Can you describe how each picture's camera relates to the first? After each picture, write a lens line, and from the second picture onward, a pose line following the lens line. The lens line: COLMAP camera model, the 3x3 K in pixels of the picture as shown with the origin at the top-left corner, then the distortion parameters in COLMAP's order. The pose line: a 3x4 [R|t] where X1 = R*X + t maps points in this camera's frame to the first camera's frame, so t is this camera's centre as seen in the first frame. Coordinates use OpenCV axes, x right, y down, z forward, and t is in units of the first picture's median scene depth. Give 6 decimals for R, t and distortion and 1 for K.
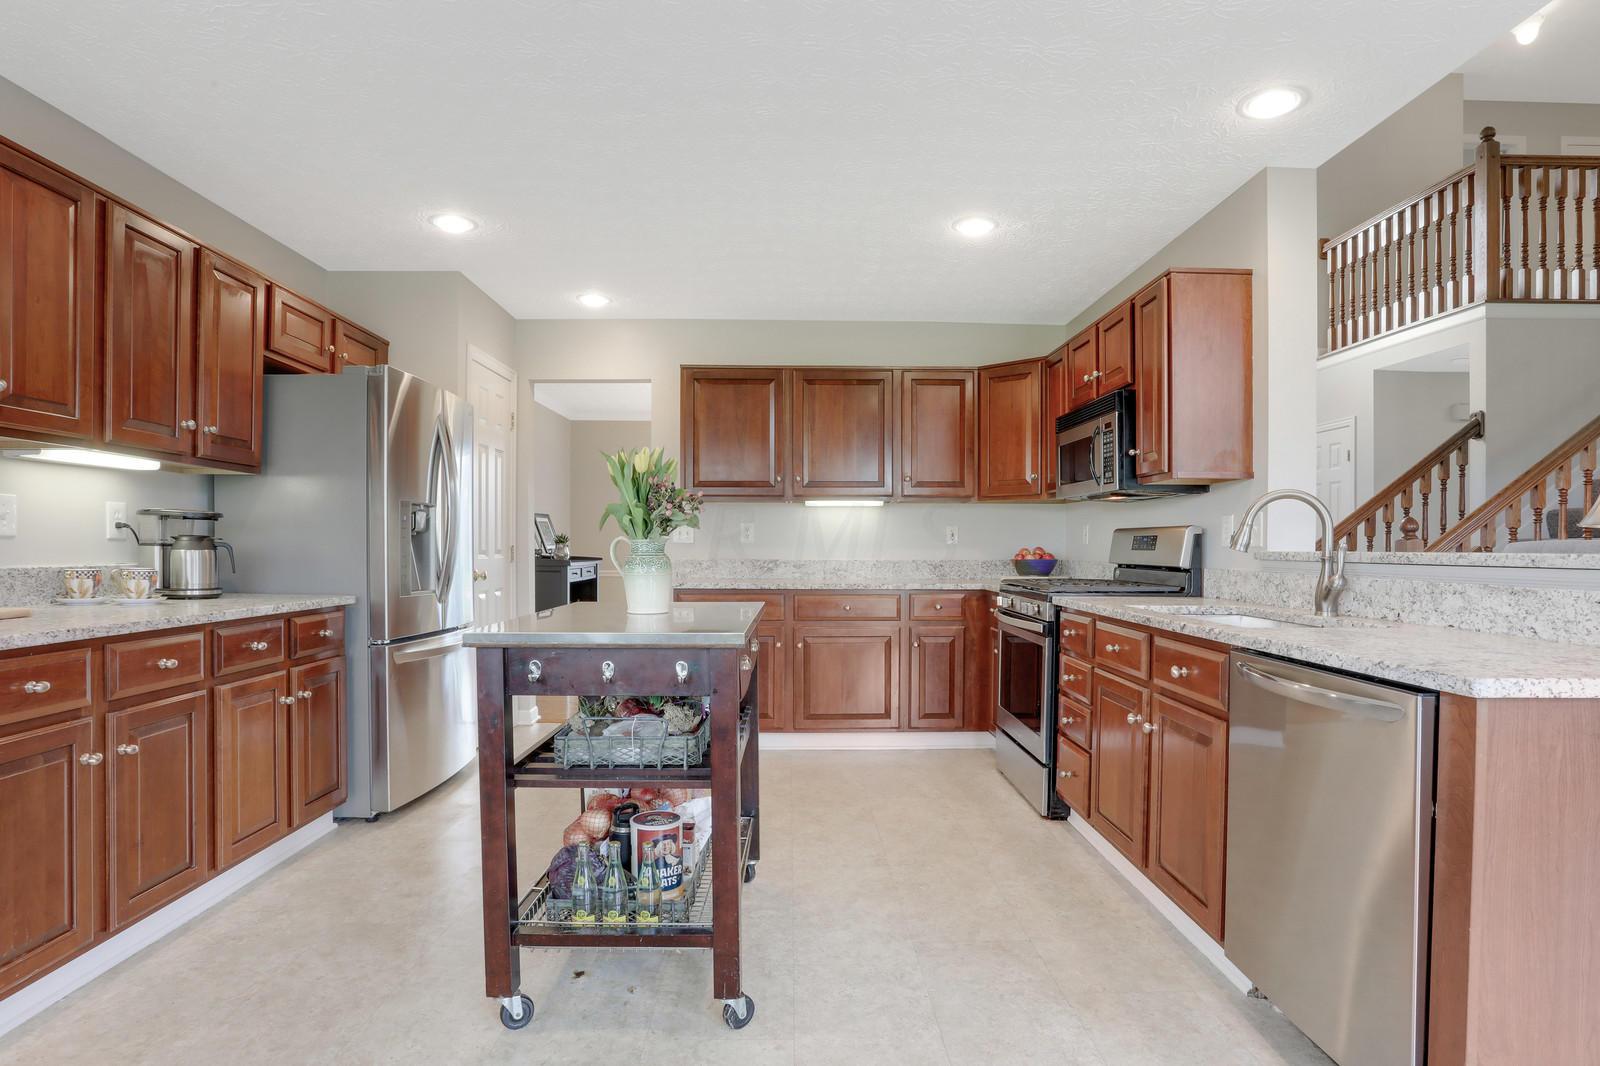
lens RADIAL K [[810.6, 0, 795.6], [0, 810.6, 550.6], [0, 0, 1]] dist [-0.031152, 0.000236]
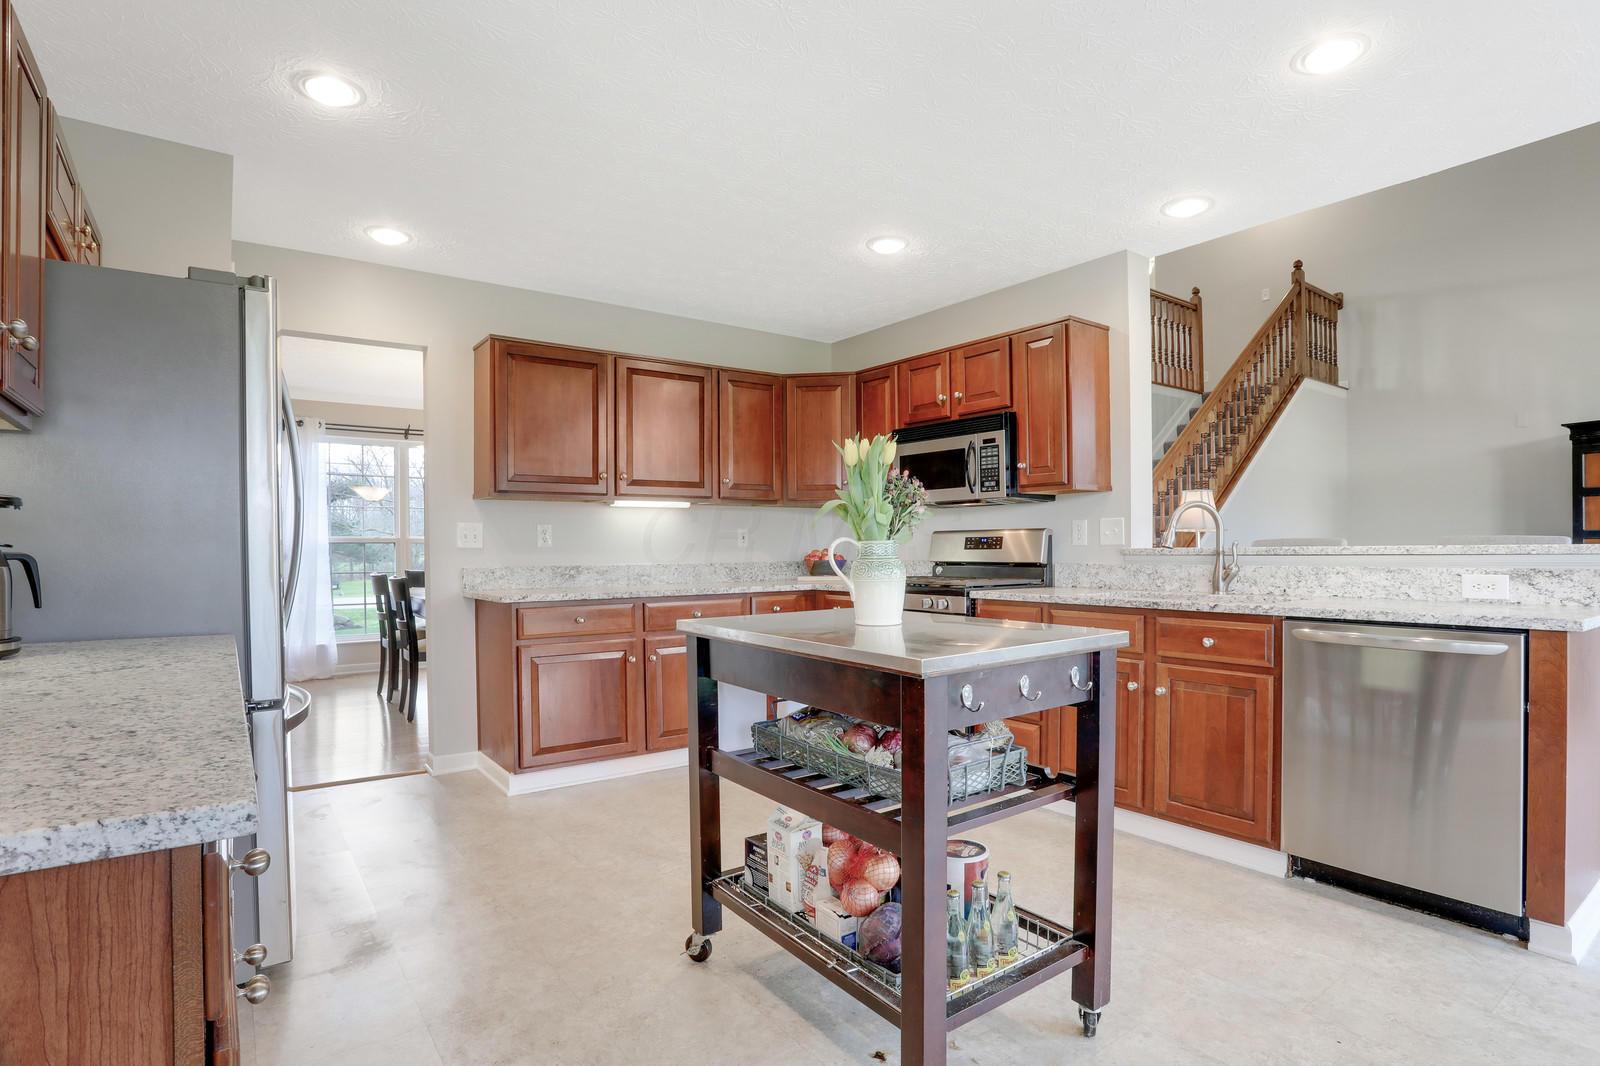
lens RADIAL K [[810.6, 0, 792.3], [0, 810.6, 547.7], [0, 0, 1]] dist [-0.031152, 0.000236]
pose [[0.821905, -0.008597, 0.569560, -0.638262], [0.014786, 0.999871, -0.006245, 0.000173], [-0.569433, 0.013554, 0.821926, 0.268983]]
